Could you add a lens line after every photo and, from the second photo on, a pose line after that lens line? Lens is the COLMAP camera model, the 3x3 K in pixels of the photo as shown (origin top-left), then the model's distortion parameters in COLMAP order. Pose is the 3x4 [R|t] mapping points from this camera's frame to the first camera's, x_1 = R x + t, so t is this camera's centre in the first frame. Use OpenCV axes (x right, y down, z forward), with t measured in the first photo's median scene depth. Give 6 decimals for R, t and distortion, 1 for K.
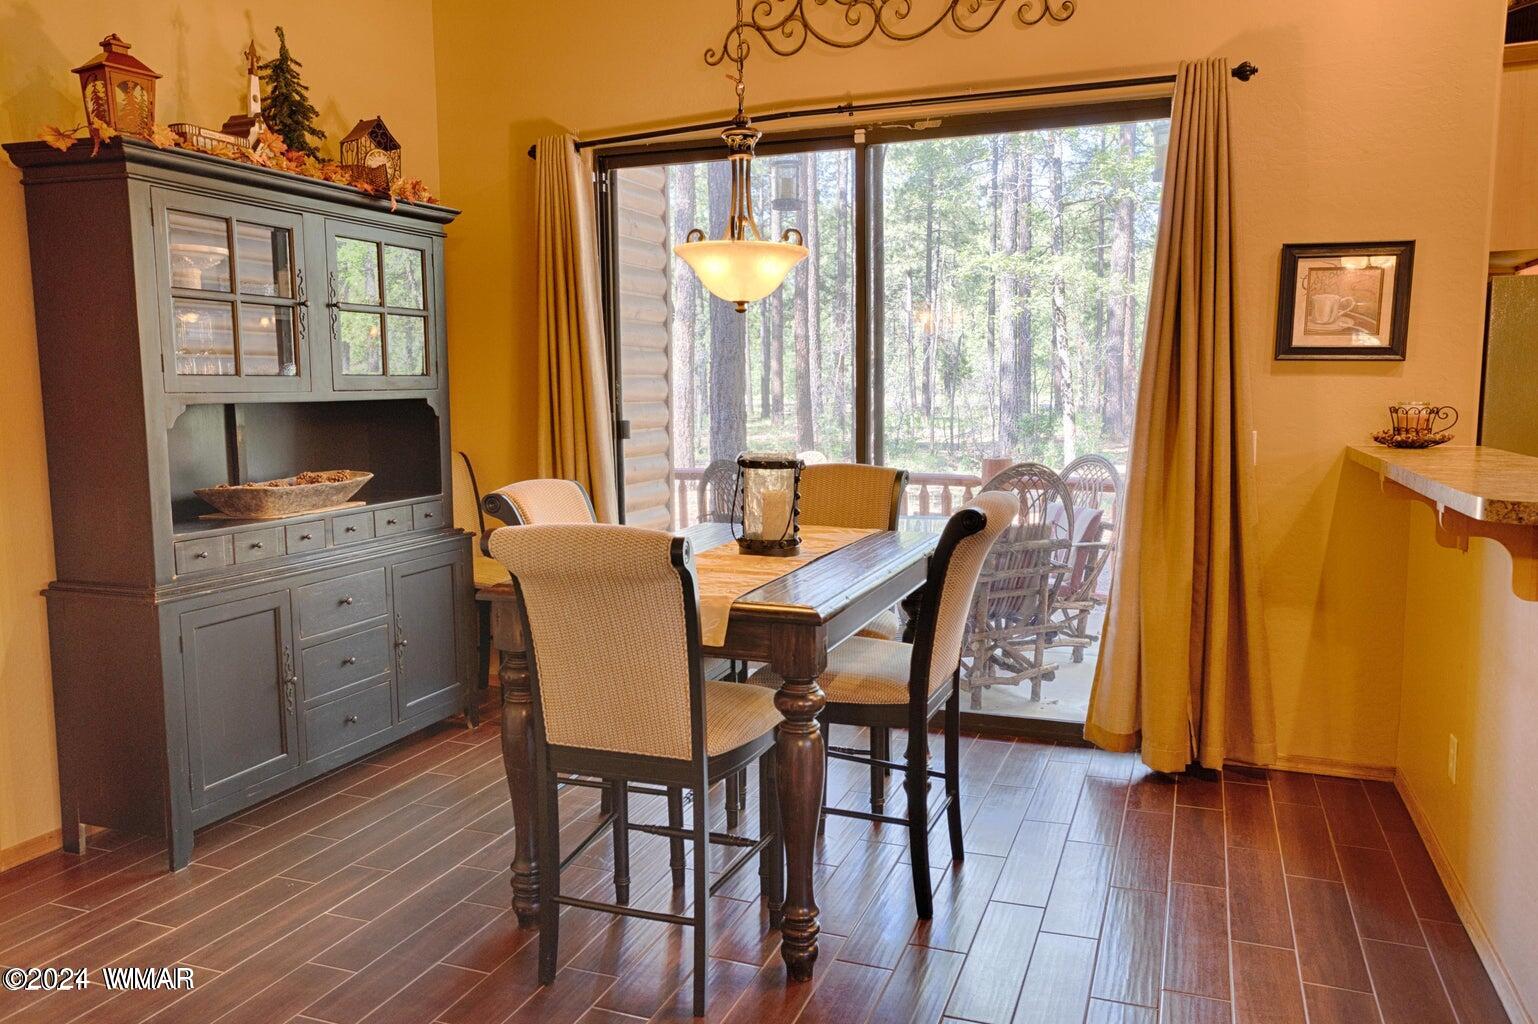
lens RADIAL K [[1128.8, 0, 769.0], [0, 1128.8, 512.0], [0, 0, 1]] dist [0.000986, 0.002399]
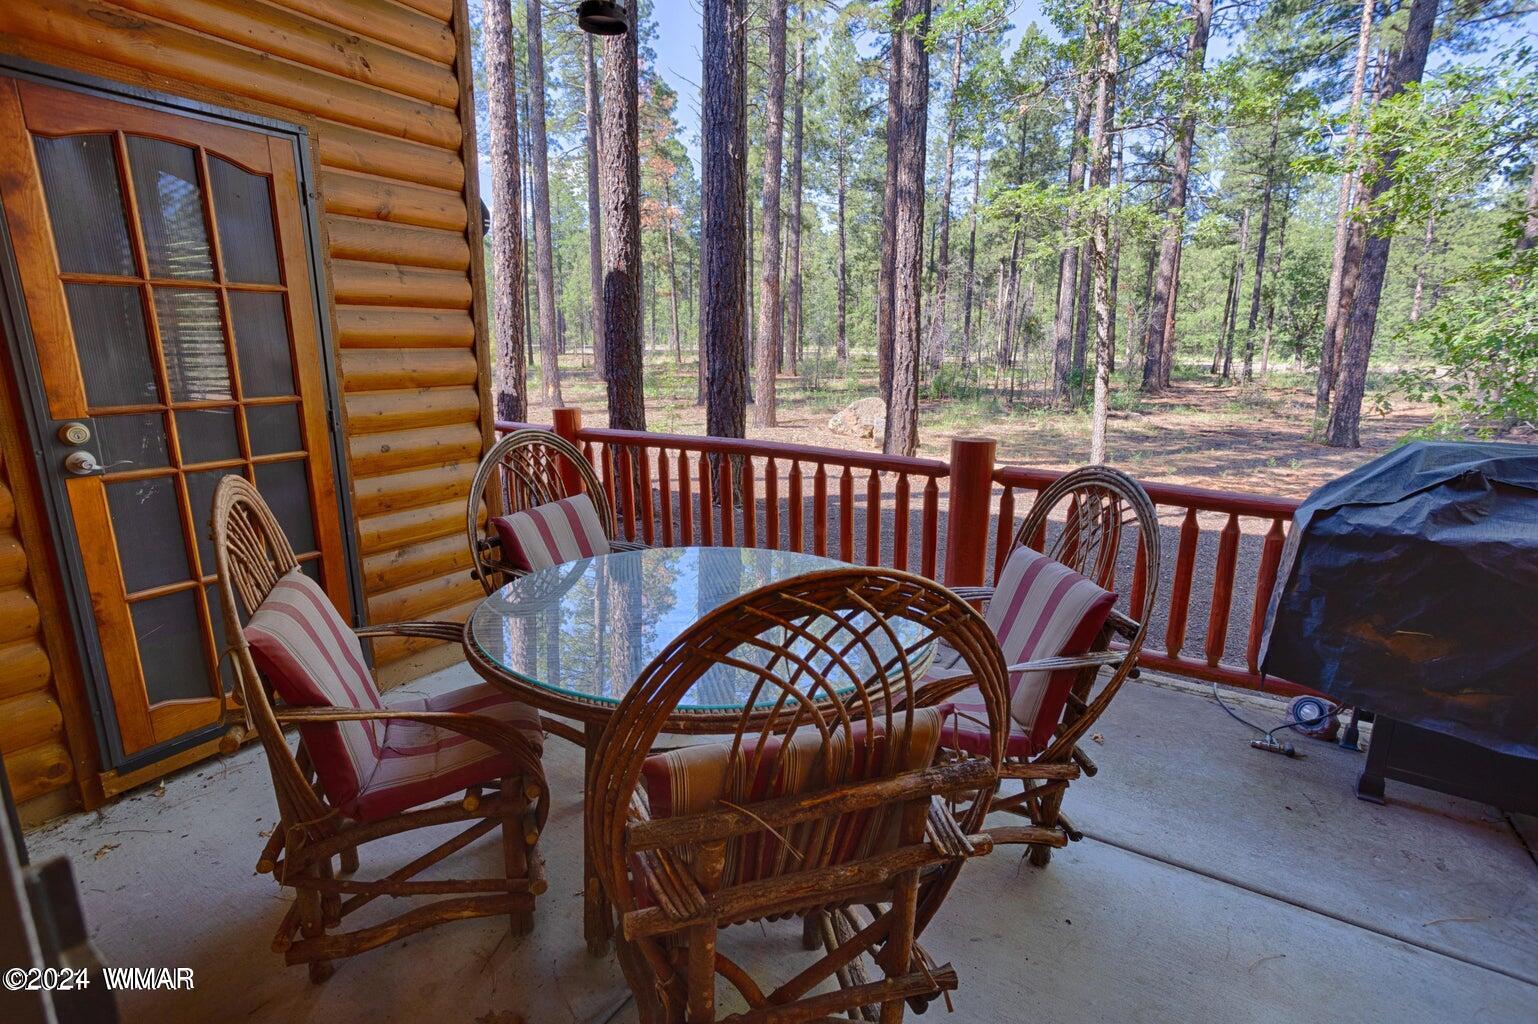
lens RADIAL K [[748.2, 0, 769.0], [0, 748.2, 512.0], [0, 0, 1]] dist [-0.049778, 0.024285]
pose [[0.984175, 0.052702, -0.169182, 0.318975], [-0.033428, 0.992824, 0.114821, -0.103260], [0.174019, -0.107348, 0.978874, 1.057337]]
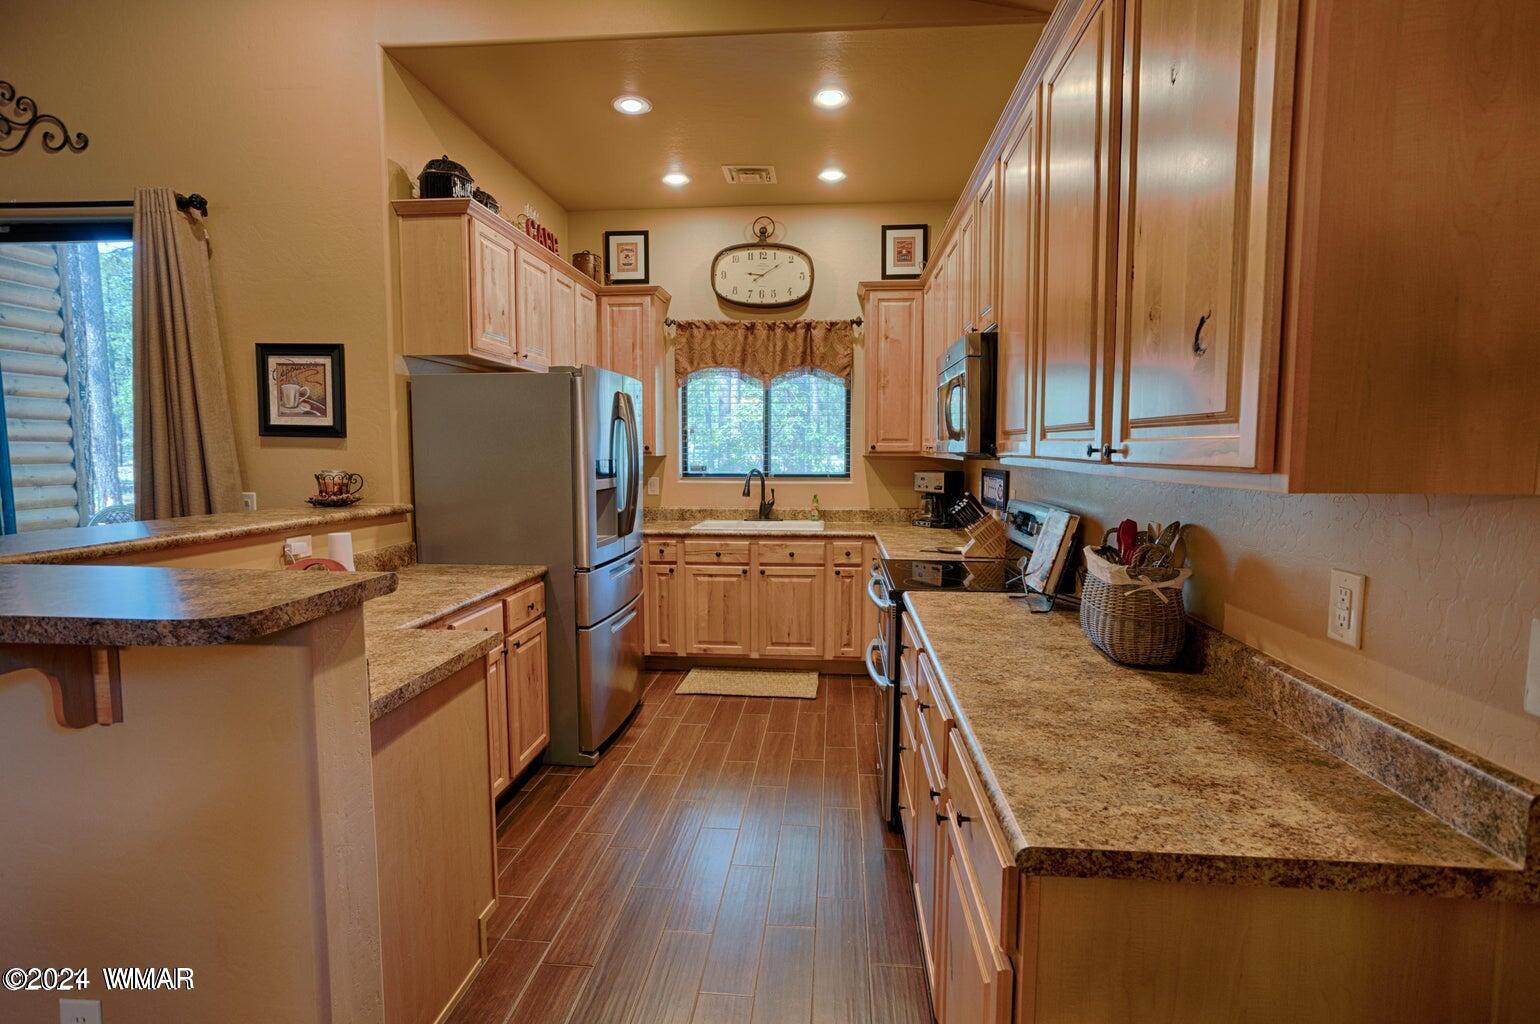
lens RADIAL K [[749.1, 0, 770.0], [0, 749.1, 512.0], [0, 0, 1]] dist [-0.049778, 0.024285]
pose [[0.960825, -0.016419, 0.276668, 0.765315], [0.023233, 0.999502, -0.021366, -0.020332], [-0.276180, 0.026957, 0.960728, 0.066401]]
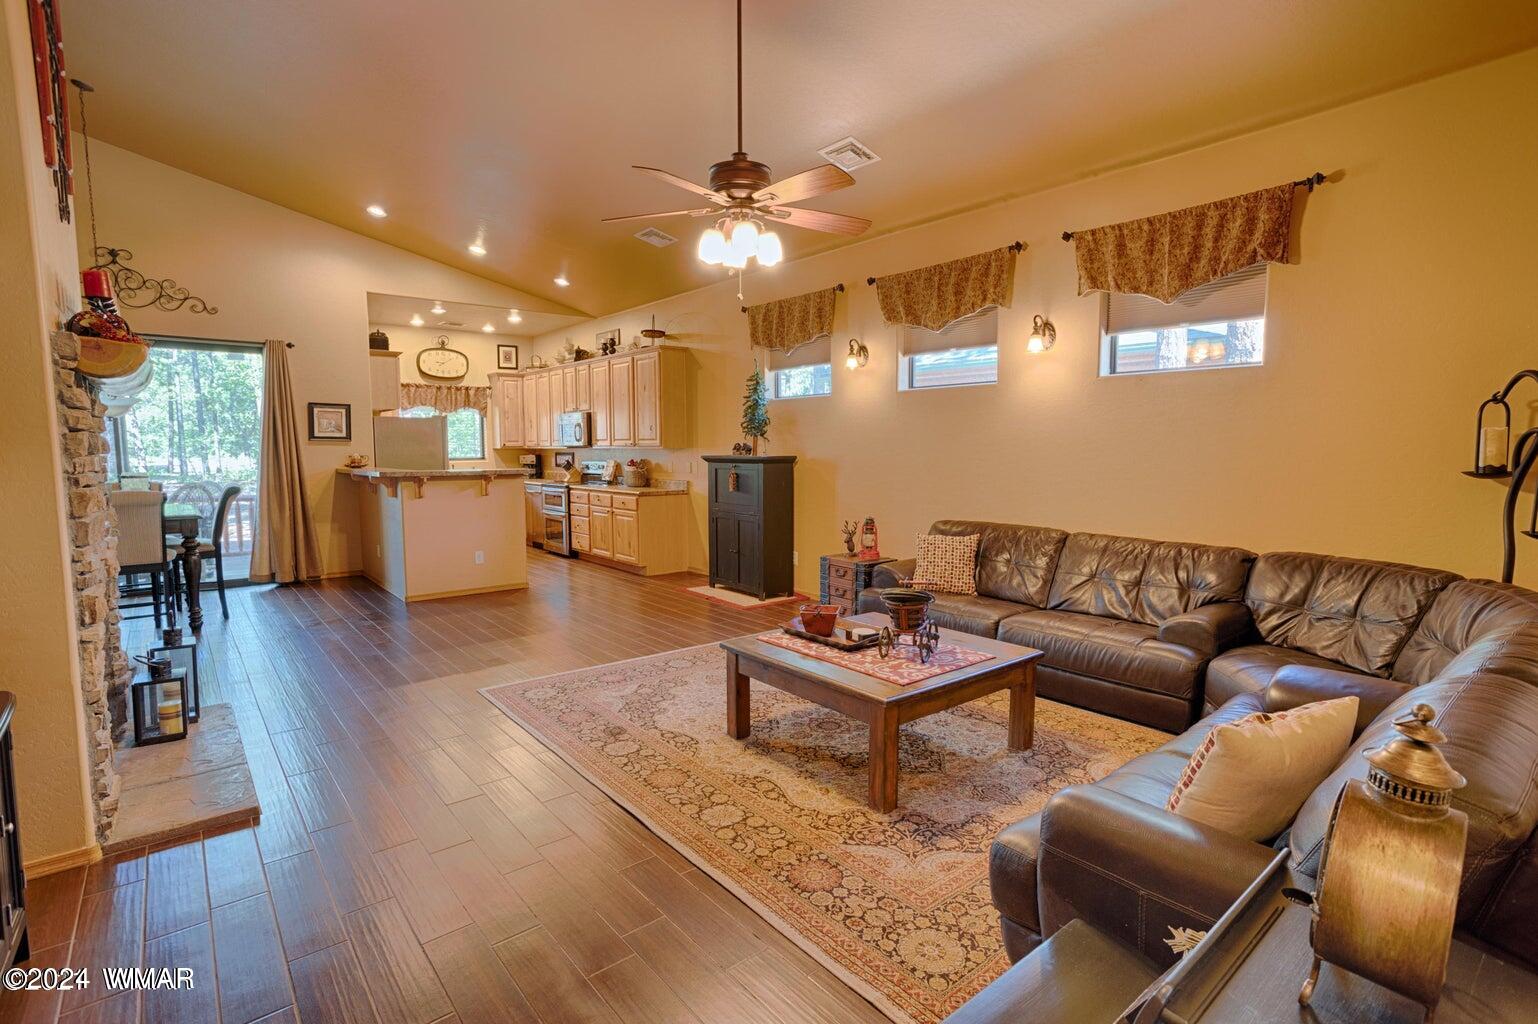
lens RADIAL K [[748.2, 0, 769.0], [0, 748.2, 512.0], [0, 0, 1]] dist [-0.049778, 0.024285]
pose [[0.492899, -0.074346, 0.866904, -0.660968], [0.097271, 0.994805, 0.030010, 0.114376], [-0.864632, 0.069533, 0.497570, -1.018829]]
